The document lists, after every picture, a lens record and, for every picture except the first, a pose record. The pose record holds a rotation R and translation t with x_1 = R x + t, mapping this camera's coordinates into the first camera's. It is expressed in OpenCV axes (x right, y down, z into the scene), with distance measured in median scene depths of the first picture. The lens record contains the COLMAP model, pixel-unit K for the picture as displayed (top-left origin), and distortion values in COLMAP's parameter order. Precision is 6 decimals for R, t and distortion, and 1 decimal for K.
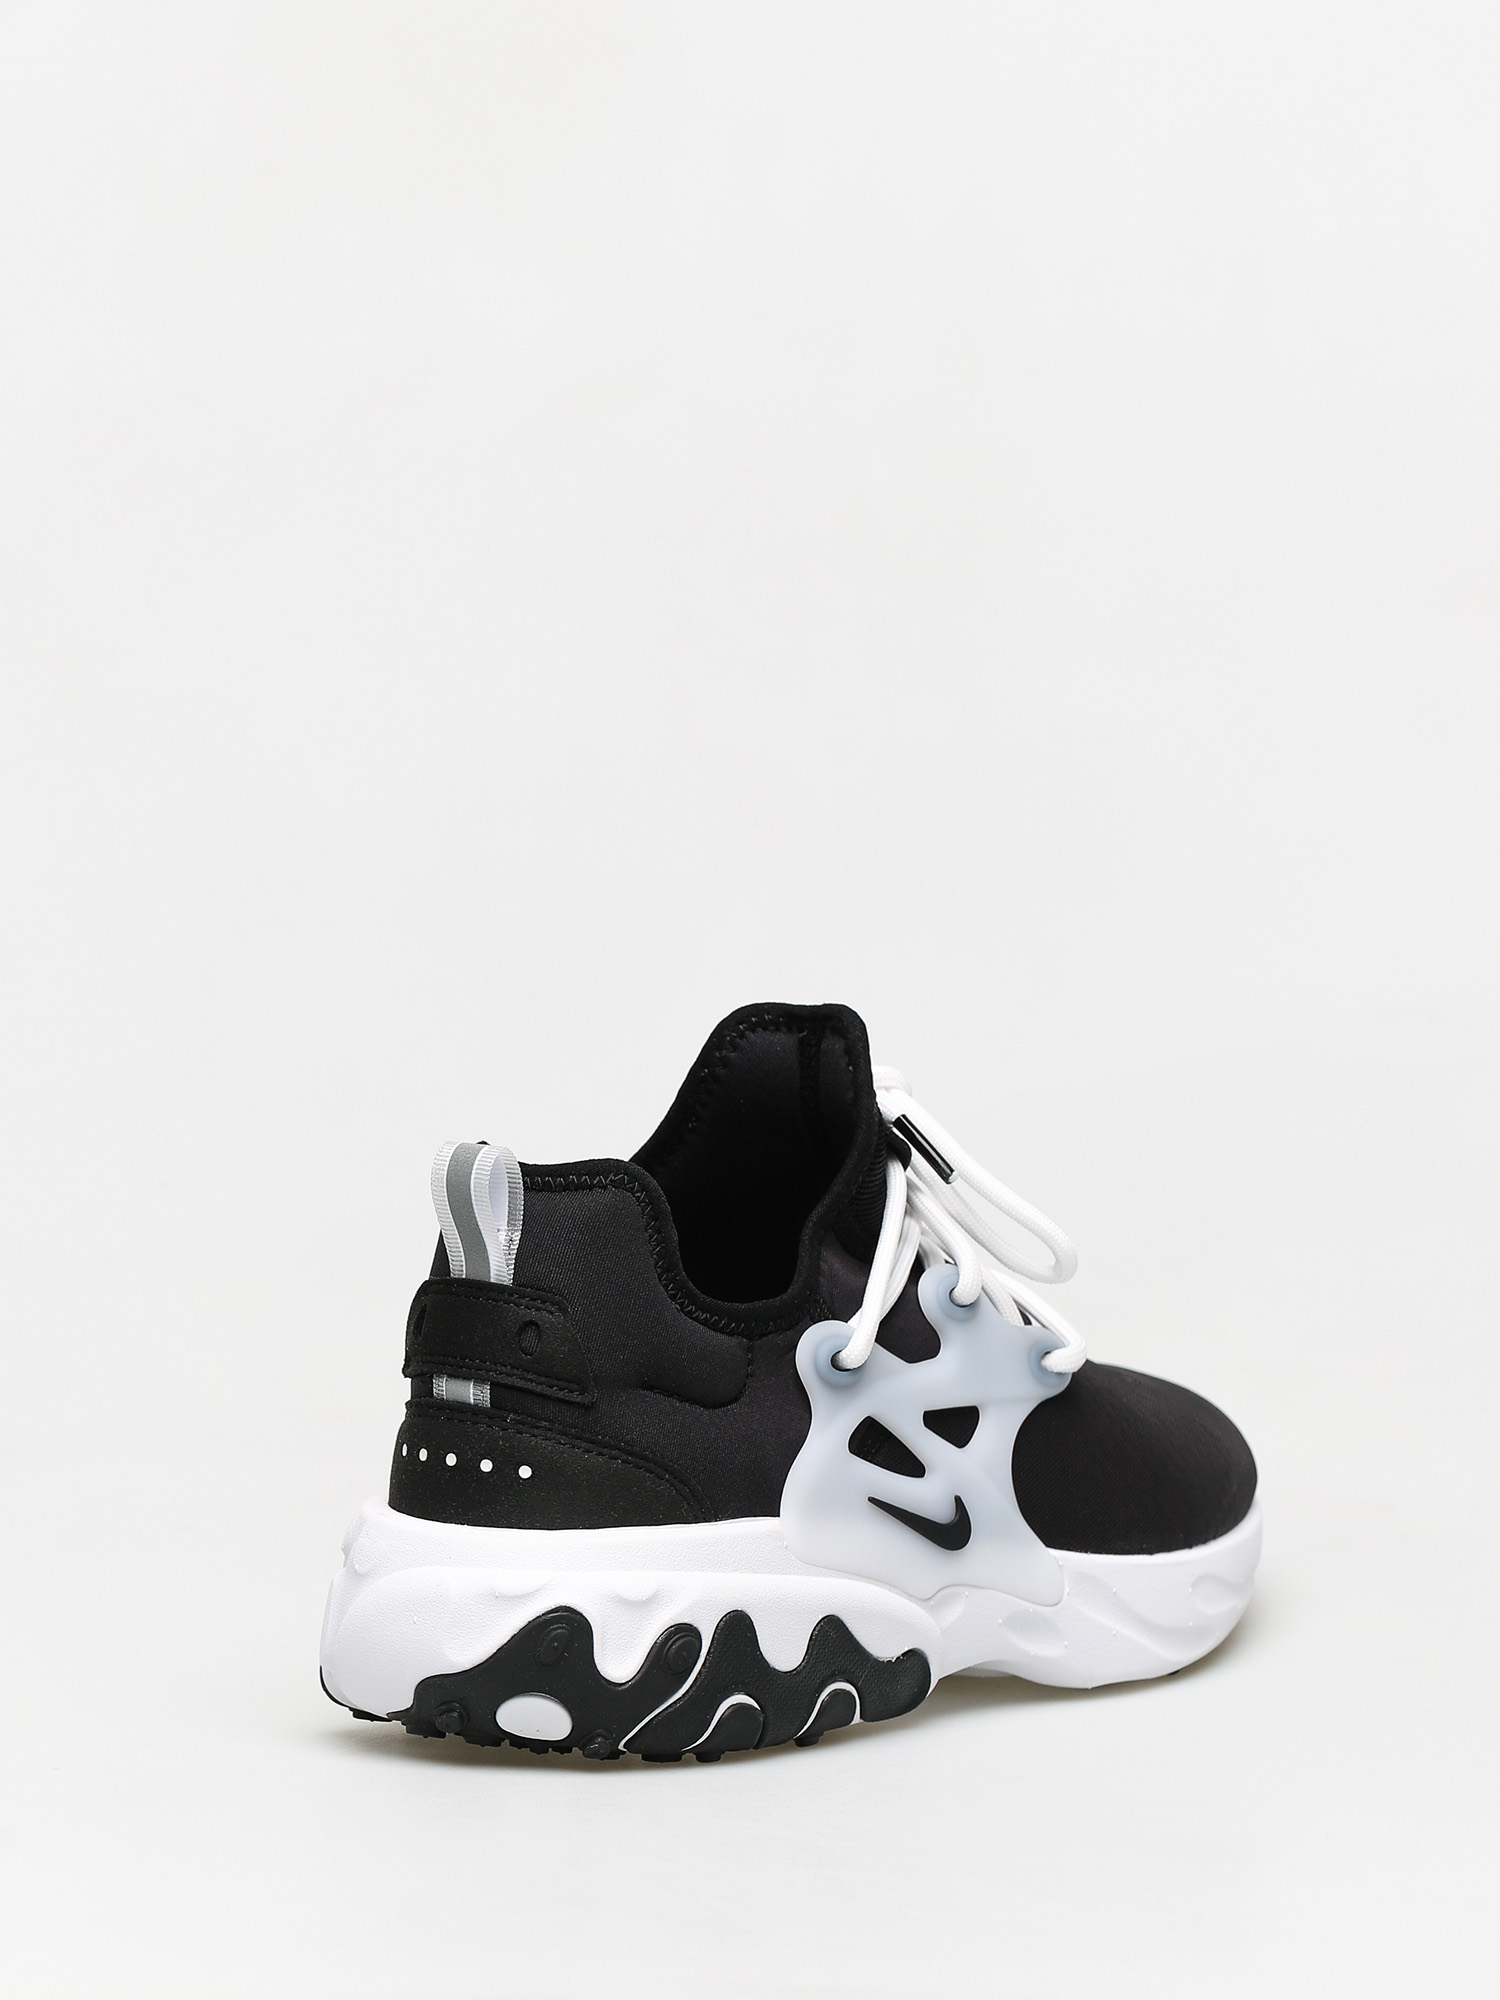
lens RADIAL K [[5626.8, 0, 750.0], [0, 5626.8, 1000.0], [0, 0, 1]] dist [-0.529378, -0.325578]
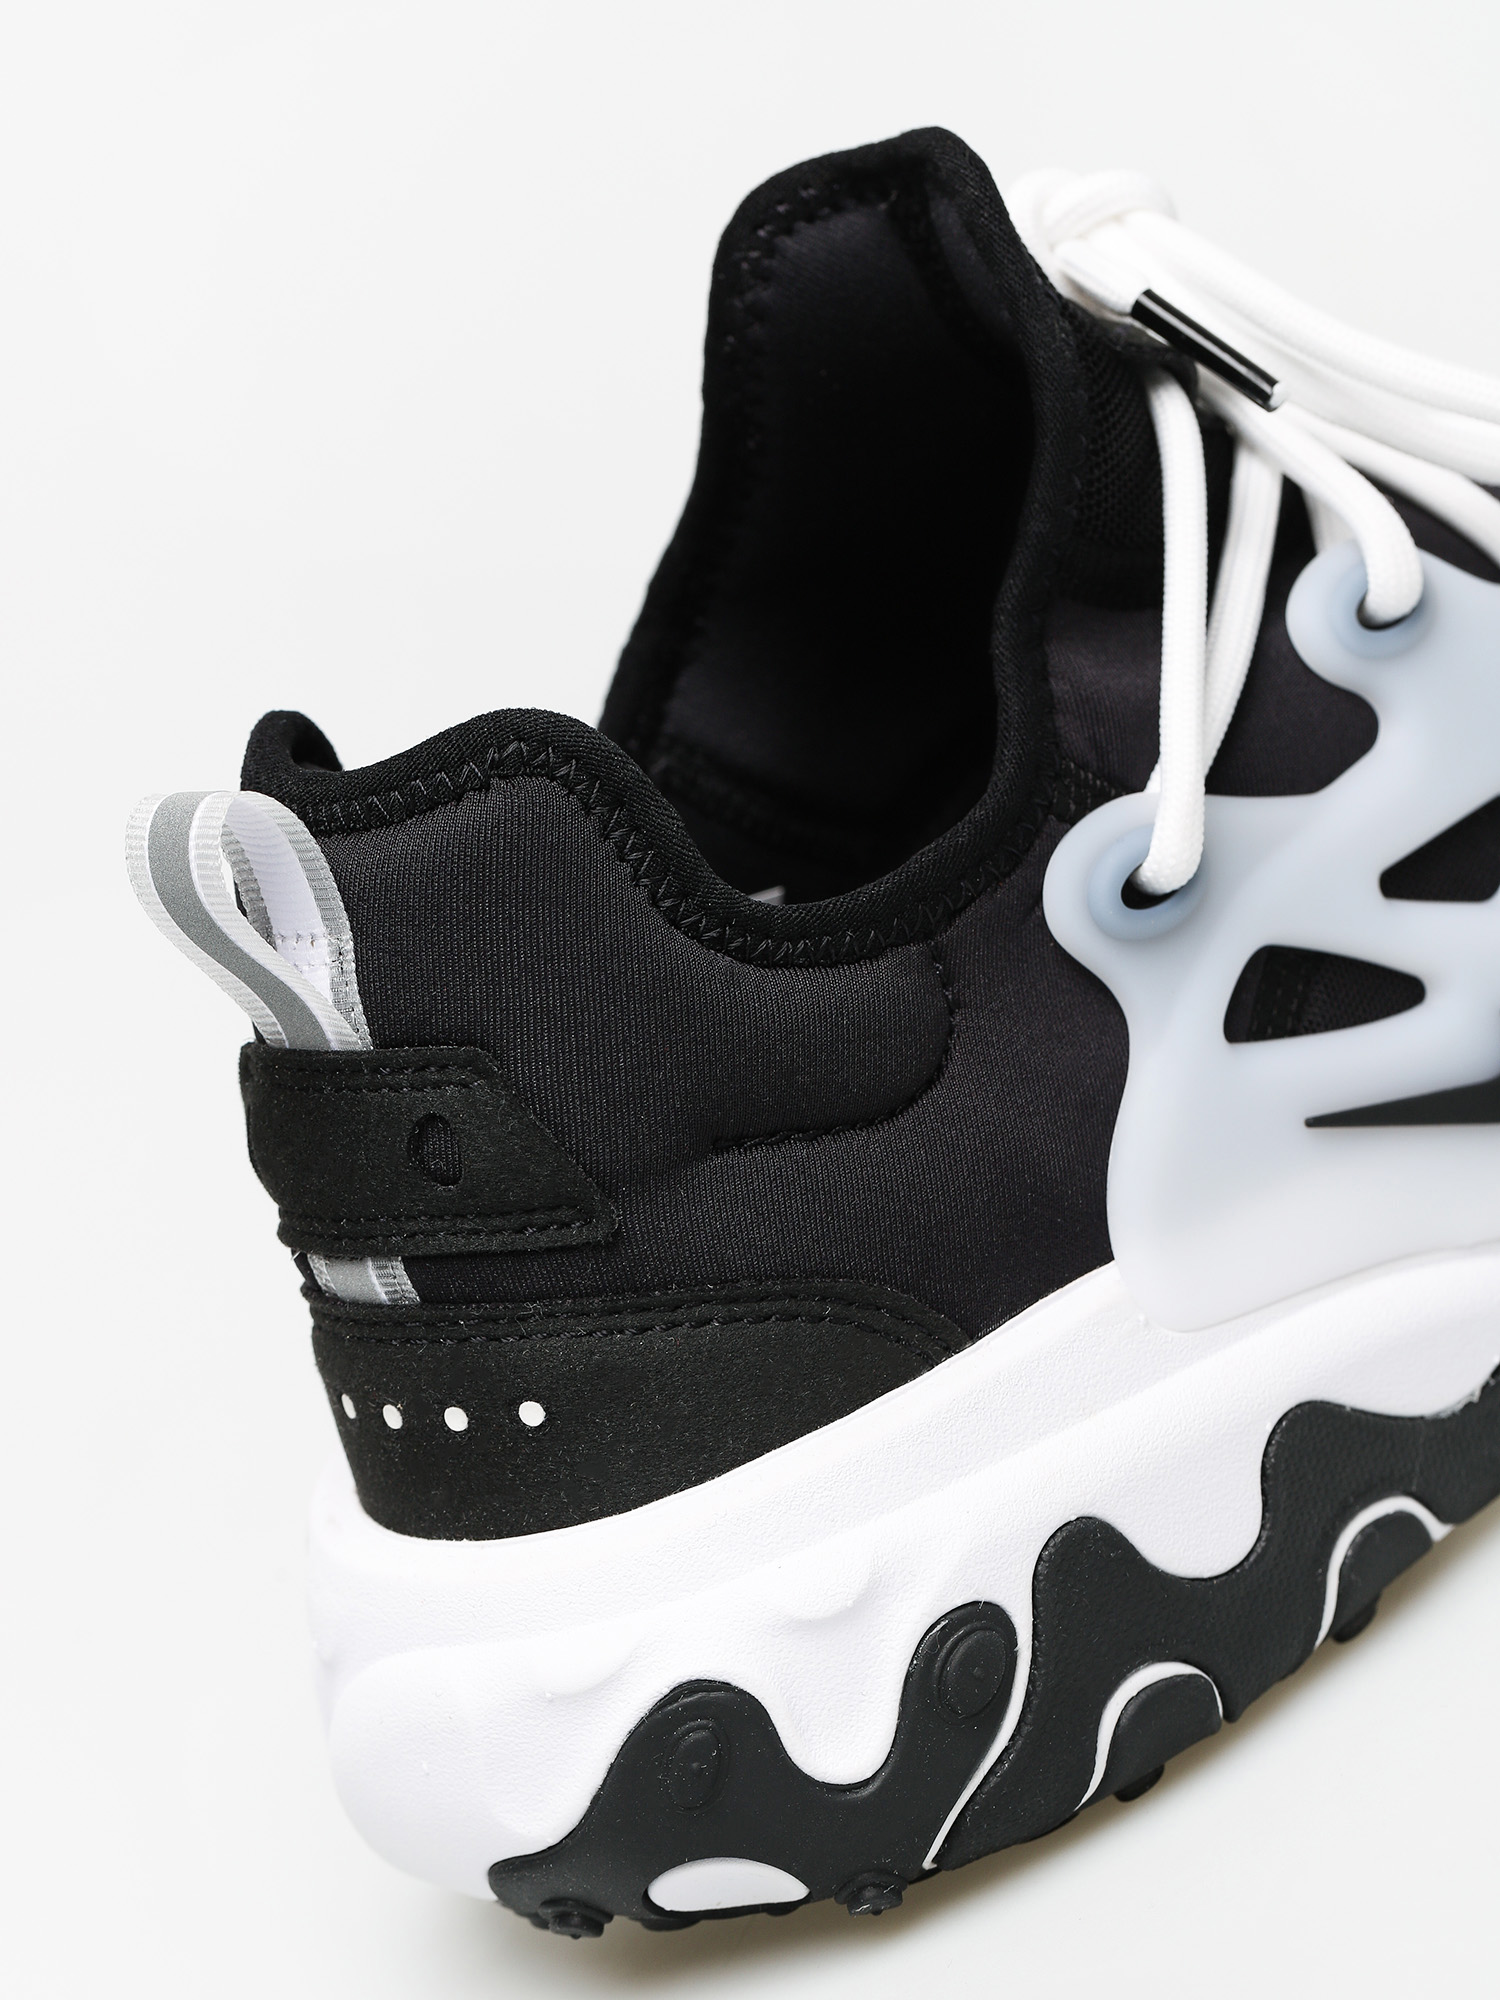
lens RADIAL K [[5602.6, 0, 750.0], [0, 5602.6, 1000.0], [0, 0, 1]] dist [0.086998, 0.571225]
pose [[0.920624, -0.296447, -0.254107, 0.105629], [0.354020, 0.908260, 0.223009, -0.045486], [0.164685, -0.295267, 0.941114, 0.562507]]
